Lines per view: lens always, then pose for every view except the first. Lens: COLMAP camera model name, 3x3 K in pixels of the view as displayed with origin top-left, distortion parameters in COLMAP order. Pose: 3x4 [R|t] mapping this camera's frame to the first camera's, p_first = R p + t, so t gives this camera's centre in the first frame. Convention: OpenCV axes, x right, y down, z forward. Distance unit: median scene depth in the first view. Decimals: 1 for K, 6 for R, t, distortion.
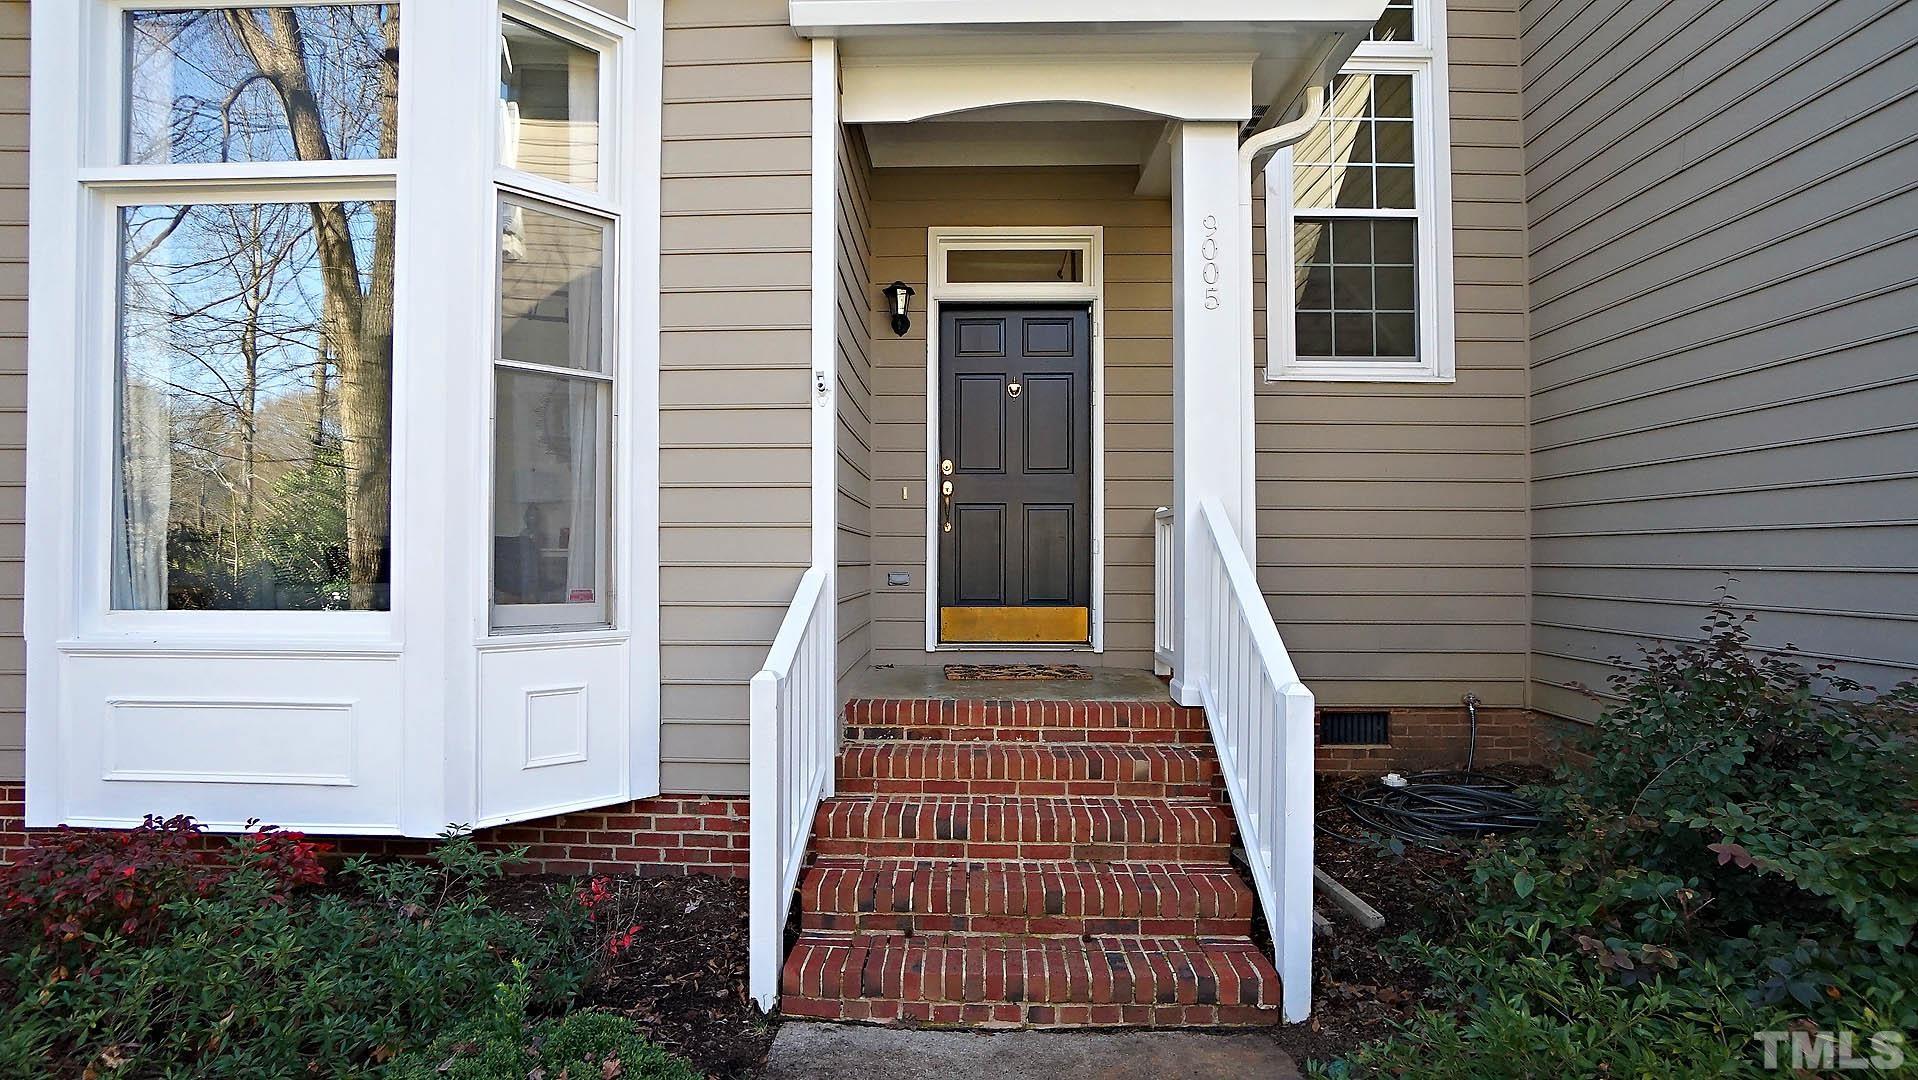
lens RADIAL K [[891.7, 0, 953.9], [0, 891.7, 541.6], [0, 0, 1]] dist [-0.051818, 0.022244]
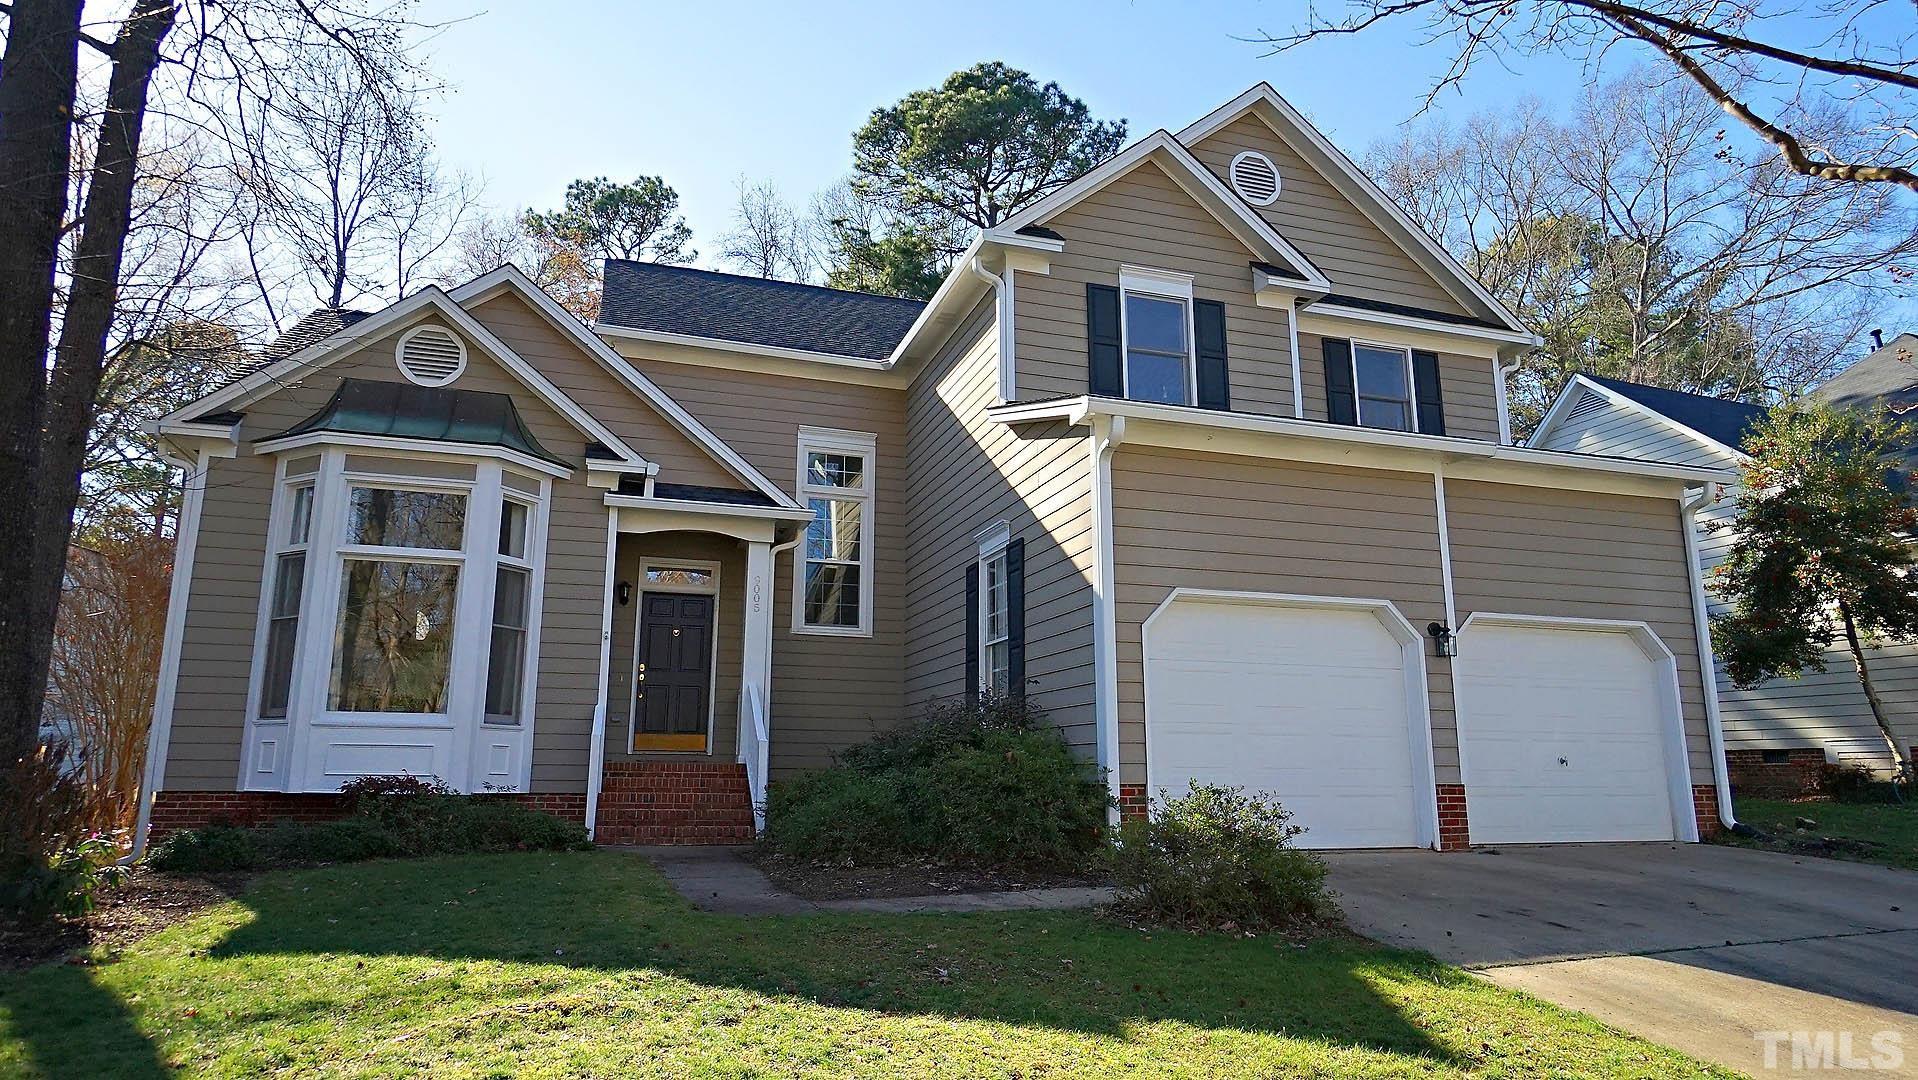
lens RADIAL K [[1154.2, 0, 959.0], [0, 1154.2, 540.0], [0, 0, 1]] dist [-0.003567, -0.000330]
pose [[0.943779, 0.069146, 0.323266, -0.246921], [-0.005461, 0.981008, -0.193893, 0.178278], [-0.330533, 0.181226, 0.926231, -2.241628]]
